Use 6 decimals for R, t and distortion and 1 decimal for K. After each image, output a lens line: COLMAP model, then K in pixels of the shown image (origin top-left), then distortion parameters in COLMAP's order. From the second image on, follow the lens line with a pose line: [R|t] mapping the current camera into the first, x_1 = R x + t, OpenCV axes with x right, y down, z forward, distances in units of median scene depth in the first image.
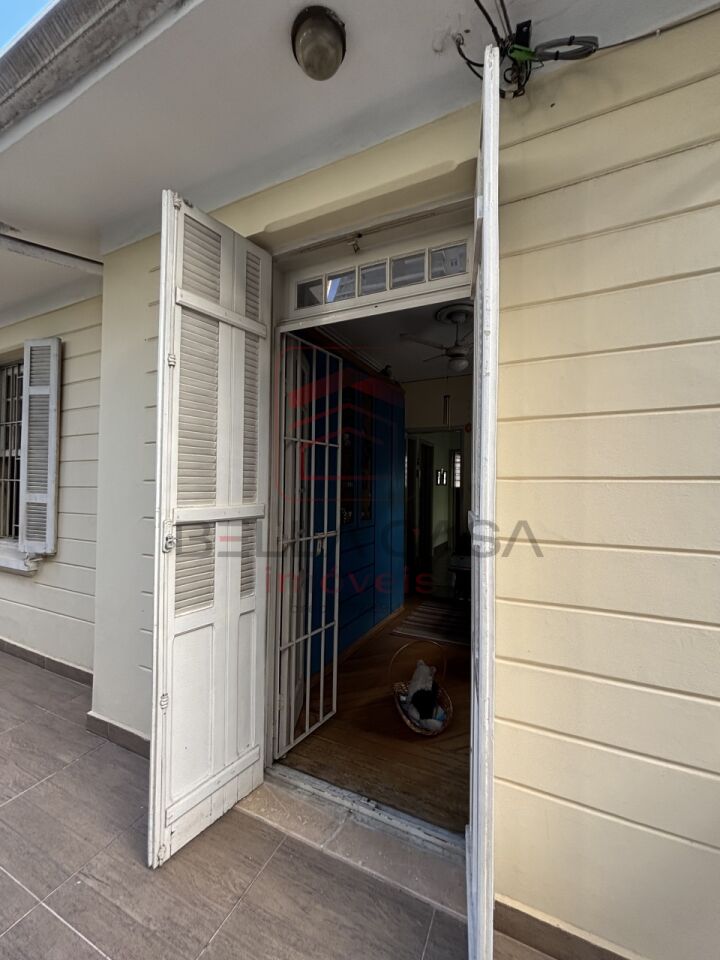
lens RADIAL K [[383.8, 0, 360.0], [0, 383.8, 480.0], [0, 0, 1]] dist [-0.000069, -0.000040]
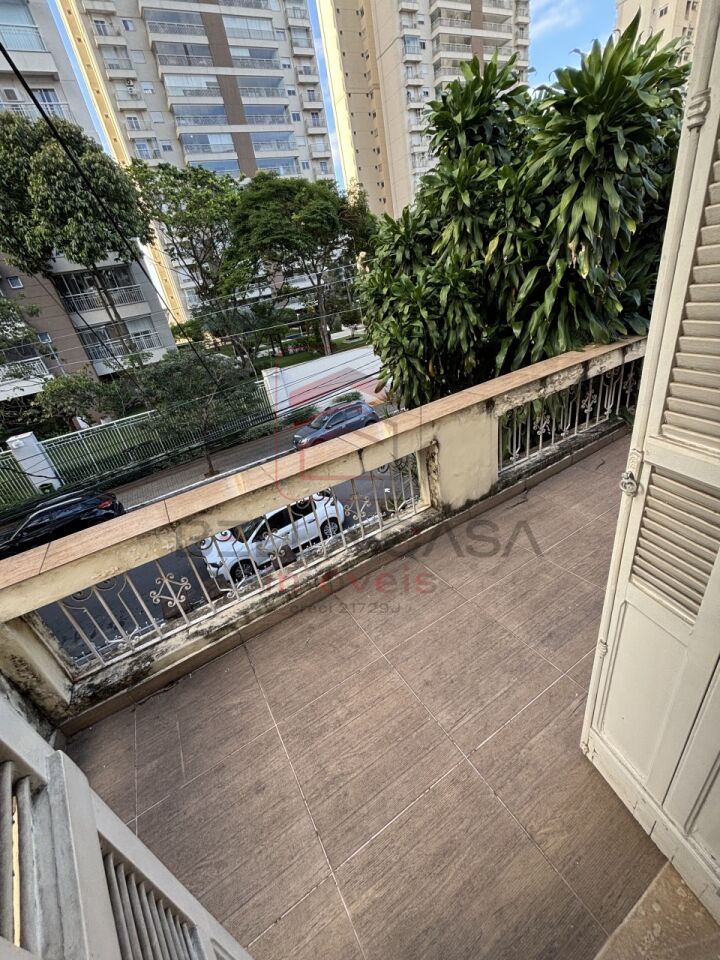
lens RADIAL K [[383.8, 0, 360.0], [0, 383.8, 480.0], [0, 0, 1]] dist [-0.000069, -0.000040]
pose [[-0.557131, 0.456008, -0.694019, 0.191989], [0.171862, 0.880961, 0.440875, -0.215136], [0.812446, 0.126349, -0.569181, 1.076403]]
